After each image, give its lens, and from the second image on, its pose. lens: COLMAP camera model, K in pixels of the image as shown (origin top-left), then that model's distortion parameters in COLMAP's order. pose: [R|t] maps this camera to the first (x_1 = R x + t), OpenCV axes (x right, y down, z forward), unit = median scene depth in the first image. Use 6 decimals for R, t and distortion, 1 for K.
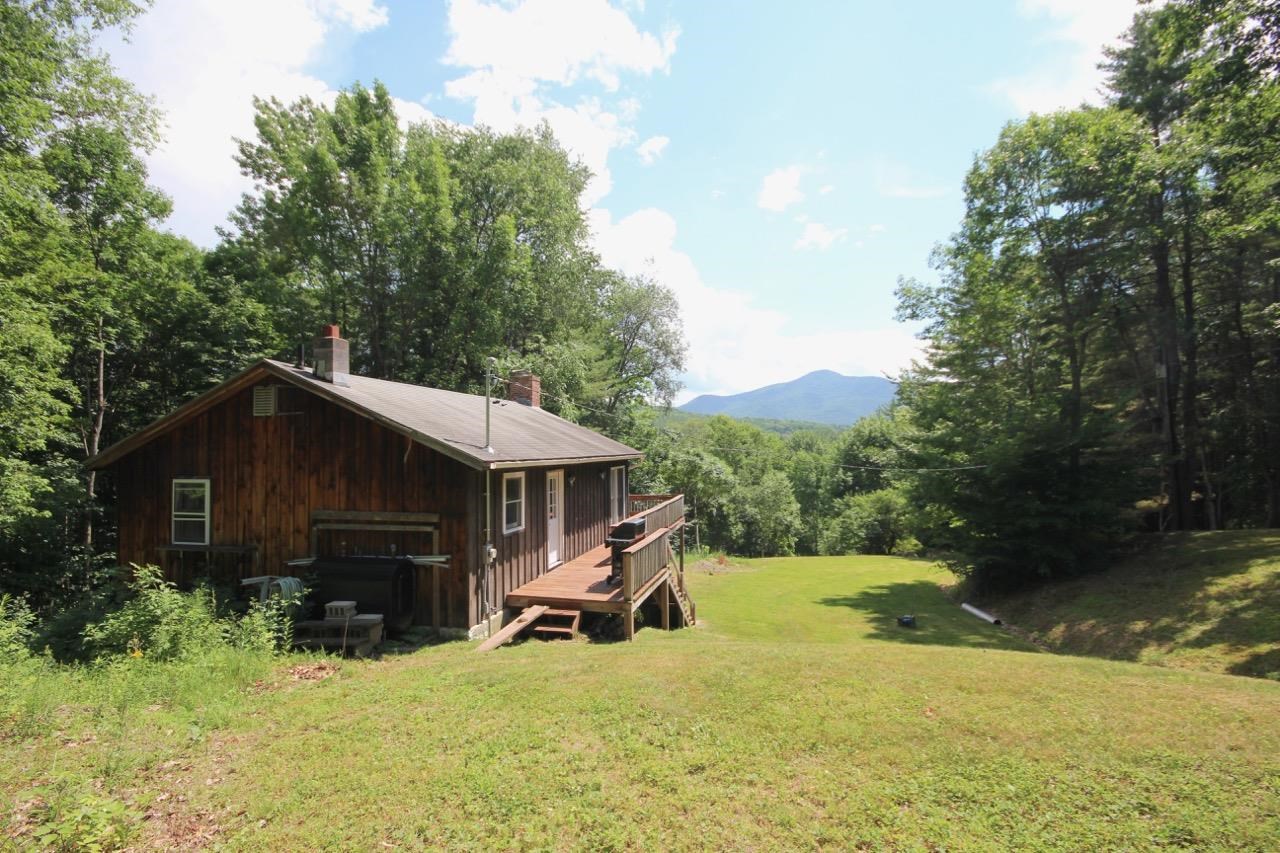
lens RADIAL K [[580.9, 0, 625.5], [0, 580.9, 451.6], [0, 0, 1]] dist [-0.060113, 0.000078]
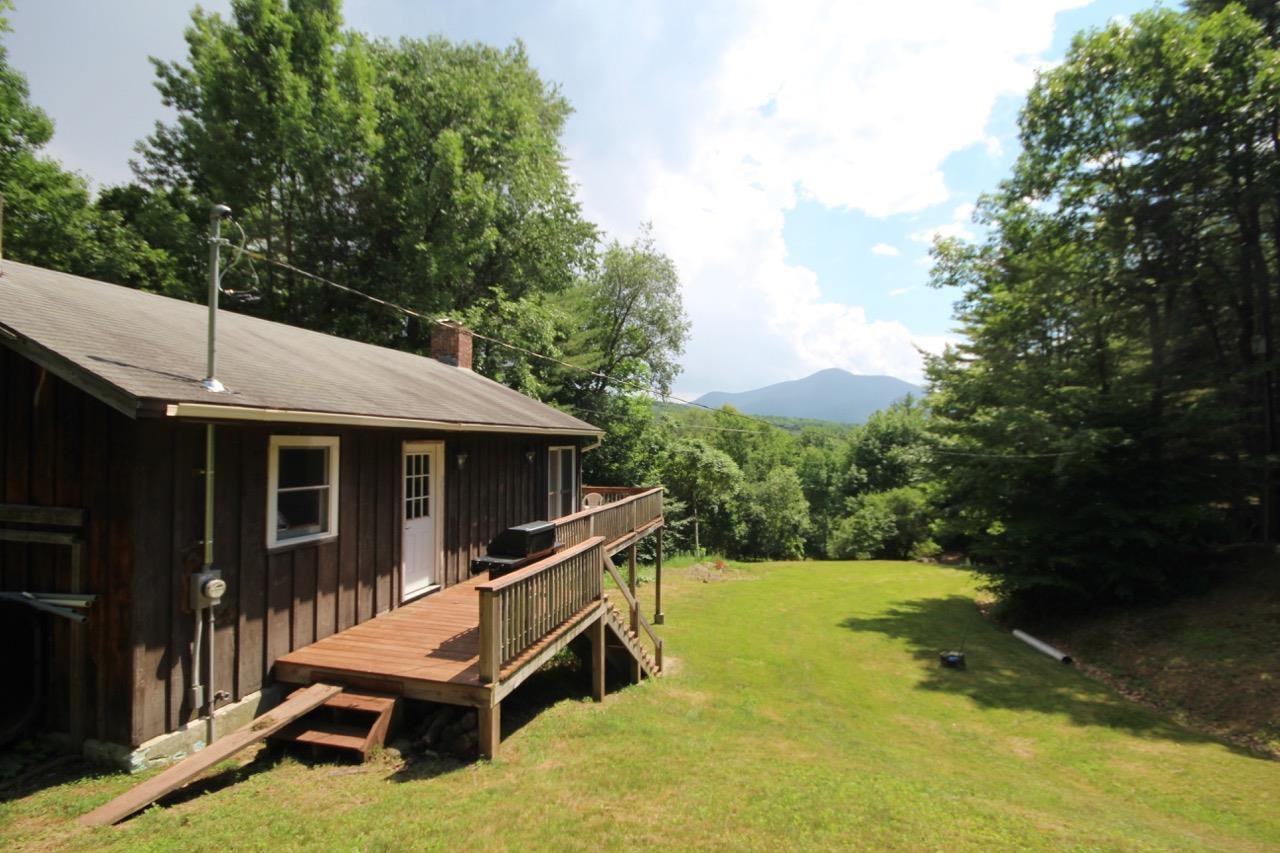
lens RADIAL K [[592.7, 0, 636.6], [0, 592.7, 447.3], [0, 0, 1]] dist [-0.014201, -0.000200]
pose [[0.999832, 0.015809, 0.009250, 0.036631], [-0.015827, 0.999873, 0.001846, 0.012139], [-0.009220, -0.001992, 0.999956, 0.129957]]
